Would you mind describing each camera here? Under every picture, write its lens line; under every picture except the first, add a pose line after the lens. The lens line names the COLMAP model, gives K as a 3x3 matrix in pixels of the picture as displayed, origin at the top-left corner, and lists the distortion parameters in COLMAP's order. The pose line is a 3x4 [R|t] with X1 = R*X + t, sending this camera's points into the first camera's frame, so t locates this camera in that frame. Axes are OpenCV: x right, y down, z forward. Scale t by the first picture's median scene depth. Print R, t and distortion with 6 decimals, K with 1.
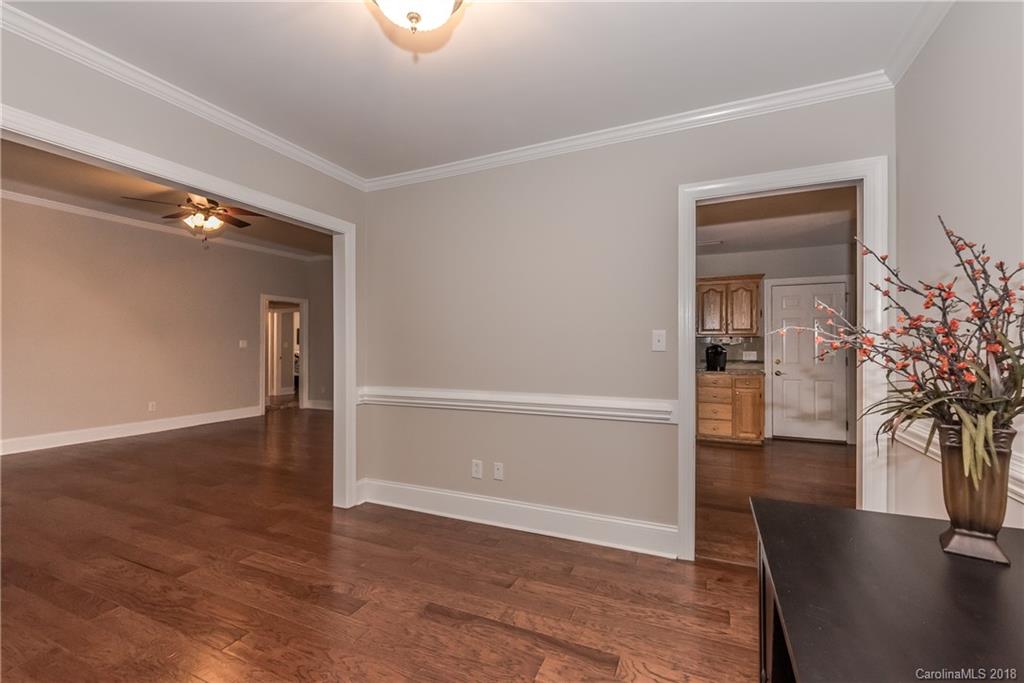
lens RADIAL K [[446.0, 0, 507.2], [0, 446.0, 340.2], [0, 0, 1]] dist [0.003181, 0.000108]
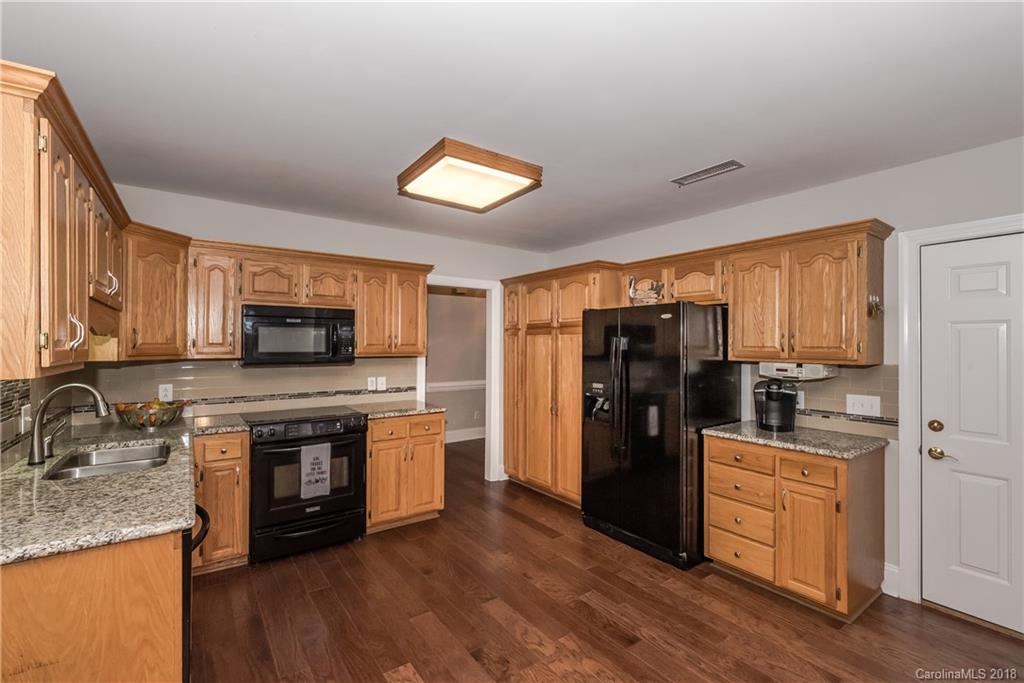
lens RADIAL K [[446.0, 0, 514.1], [0, 446.0, 343.1], [0, 0, 1]] dist [0.003181, 0.000108]
pose [[0.865935, 0.002596, -0.500150, 0.469413], [-0.002023, 0.999997, 0.001688, -0.027811], [0.500152, -0.000449, 0.865937, 0.438171]]
